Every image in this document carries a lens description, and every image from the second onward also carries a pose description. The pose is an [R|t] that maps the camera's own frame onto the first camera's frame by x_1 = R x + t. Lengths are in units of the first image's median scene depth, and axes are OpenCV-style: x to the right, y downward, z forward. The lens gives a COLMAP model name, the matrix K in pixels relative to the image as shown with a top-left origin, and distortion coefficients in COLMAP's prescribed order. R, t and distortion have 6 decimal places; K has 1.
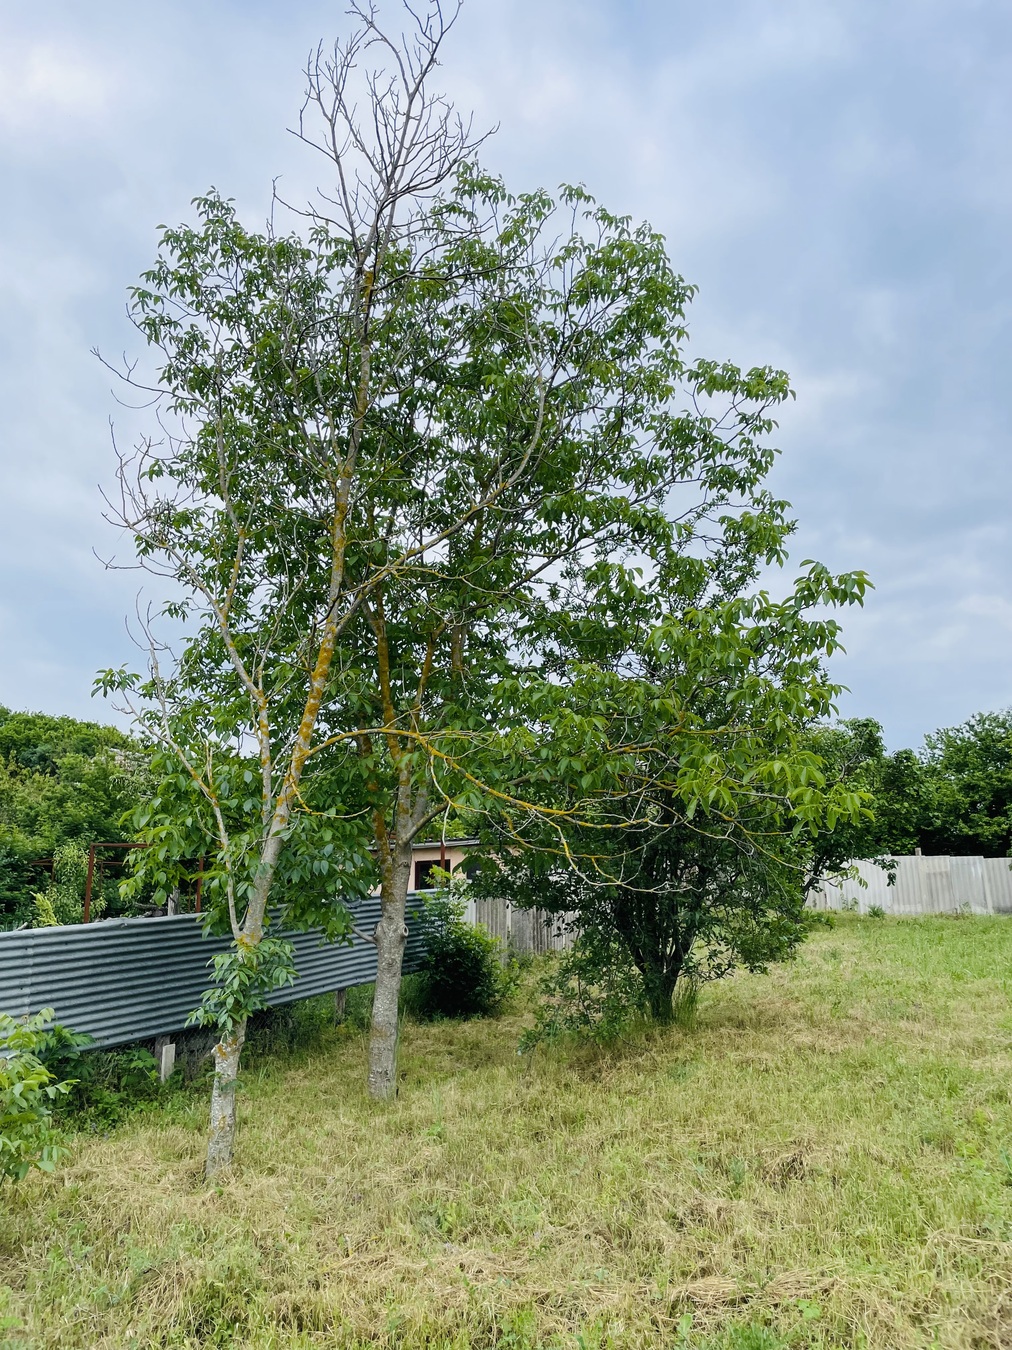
lens RADIAL K [[1026.4, 0, 501.7], [0, 1026.4, 667.4], [0, 0, 1]] dist [0.072882, -0.106435]
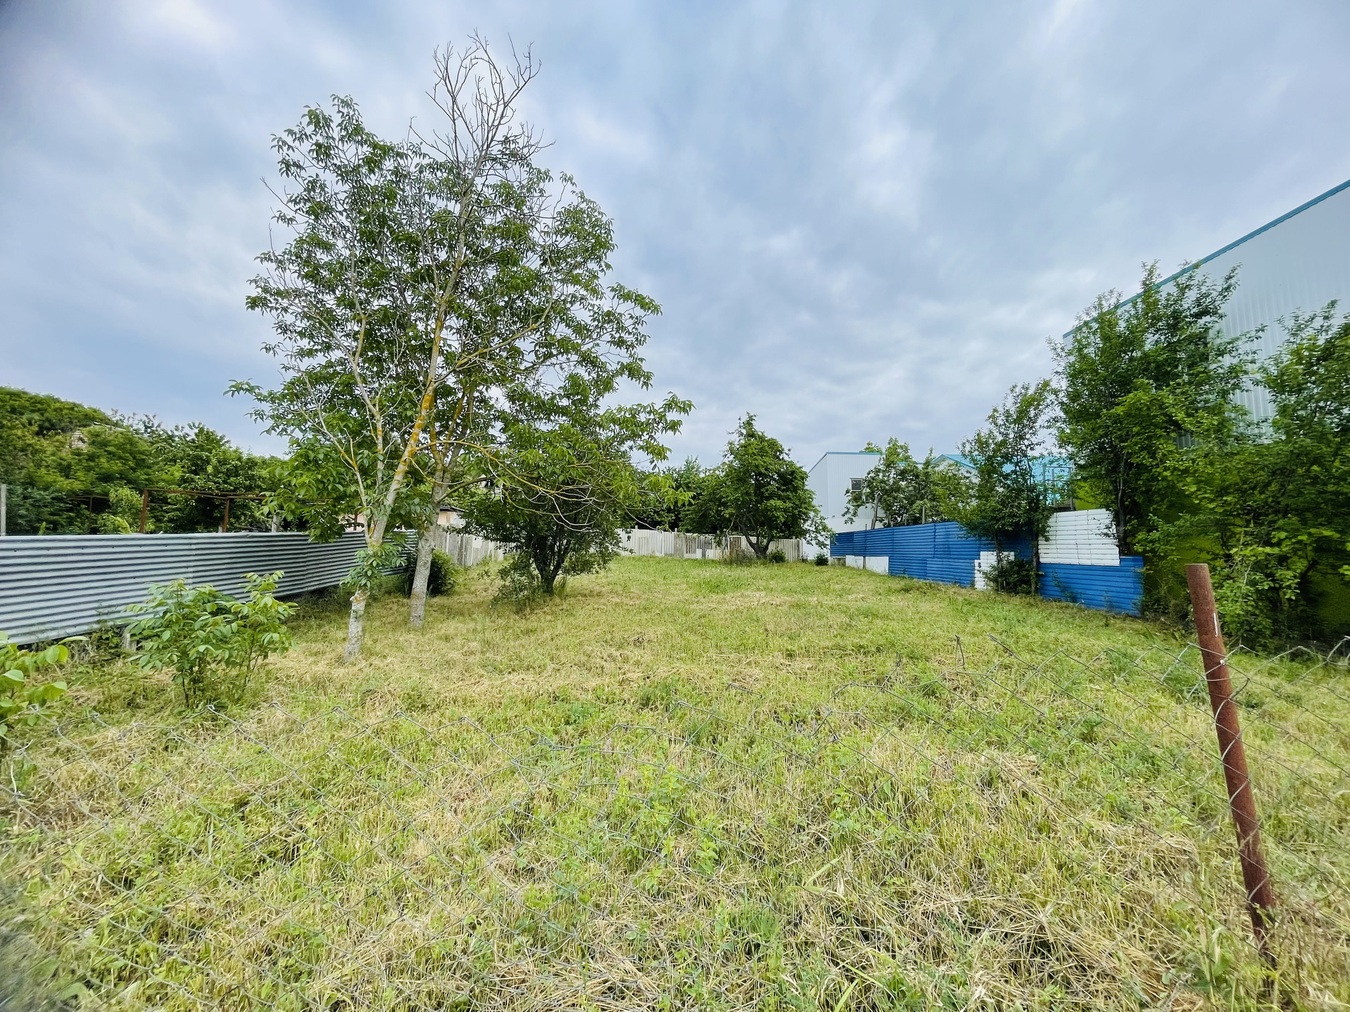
lens RADIAL K [[548.7, 0, 671.2], [0, 548.7, 503.2], [0, 0, 1]] dist [-0.012895, -0.000048]
pose [[0.887074, 0.078964, 0.454824, -0.164059], [-0.139963, 0.984890, 0.101989, 0.010297], [-0.439898, -0.154130, 0.884722, -0.080035]]
